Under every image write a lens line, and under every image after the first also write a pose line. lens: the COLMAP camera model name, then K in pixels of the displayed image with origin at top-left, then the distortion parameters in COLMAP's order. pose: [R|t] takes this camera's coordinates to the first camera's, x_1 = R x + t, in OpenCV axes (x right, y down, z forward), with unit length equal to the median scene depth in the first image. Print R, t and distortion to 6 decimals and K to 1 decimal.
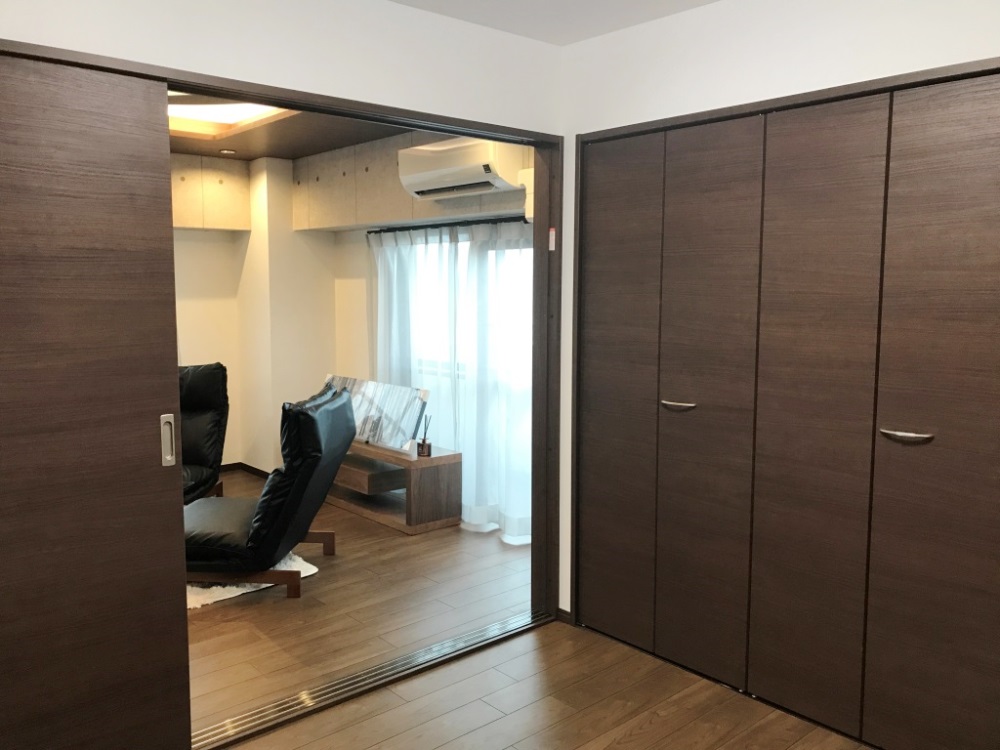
lens RADIAL K [[805.0, 0, 500.0], [0, 805.0, 375.0], [0, 0, 1]] dist [-0.002827, -0.002853]
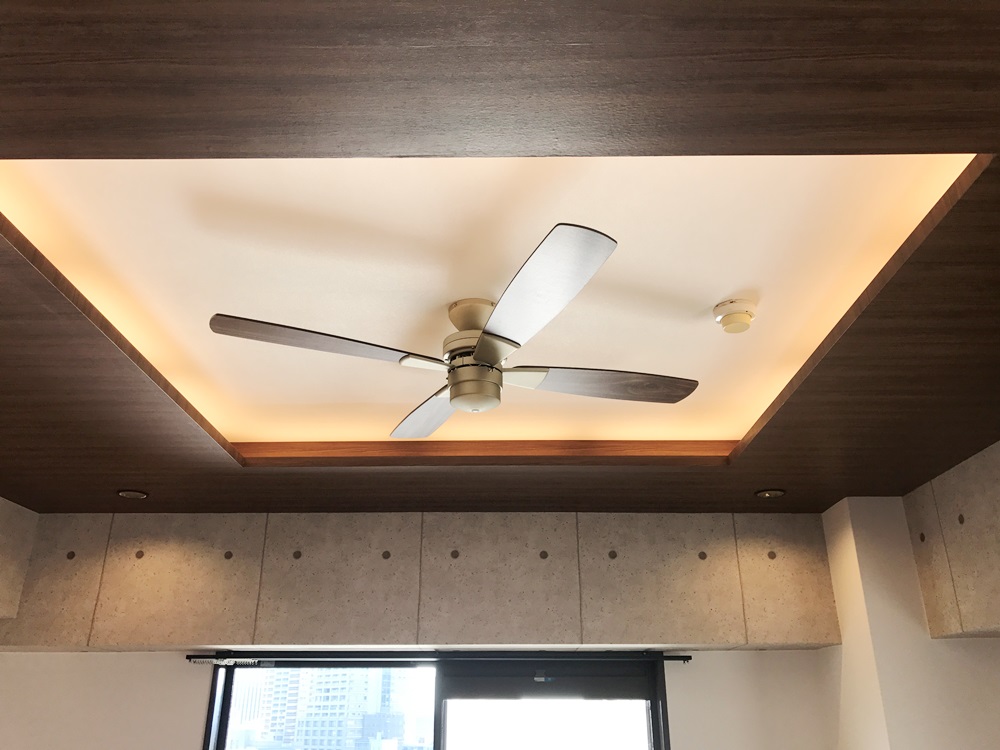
lens RADIAL K [[810.7, 0, 500.0], [0, 810.7, 375.0], [0, 0, 1]] dist [0.004649, 0.001186]
pose [[0.734856, -0.269720, -0.622285, -0.116894], [-0.074554, 0.879836, -0.469393, -0.082372], [0.674113, 0.391330, 0.626444, 0.533269]]
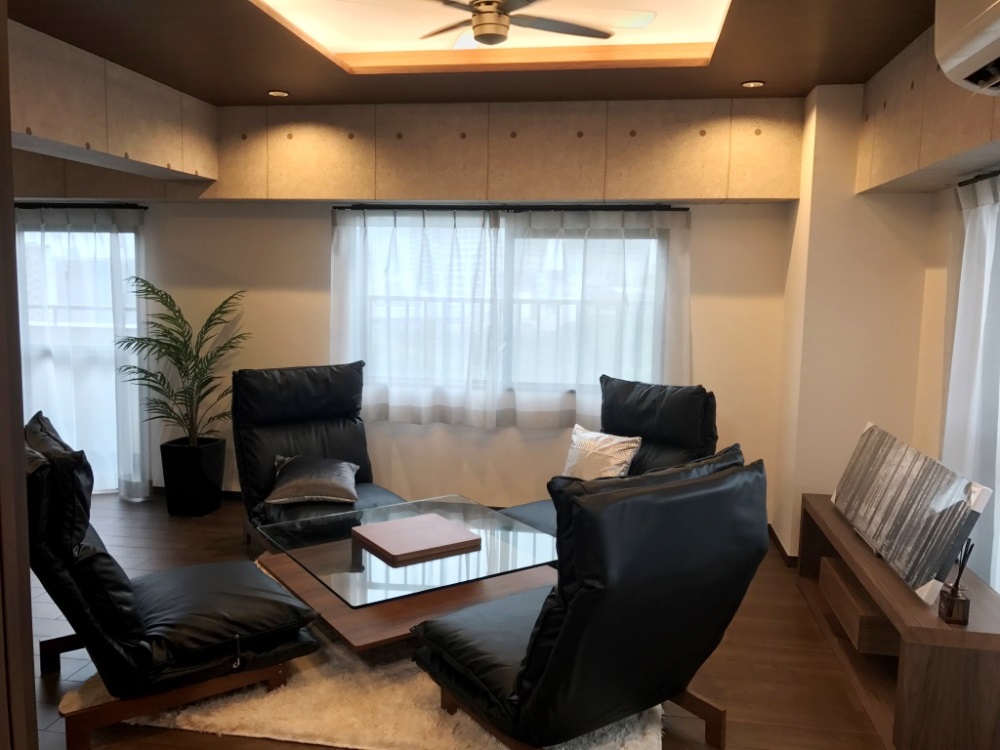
lens RADIAL K [[810.7, 0, 500.0], [0, 810.7, 375.0], [0, 0, 1]] dist [0.004649, 0.001186]
pose [[0.630996, 0.097472, -0.769638, 0.091071], [-0.100724, 0.993972, 0.043304, -0.039055], [0.769220, 0.050196, 0.637010, 0.423299]]
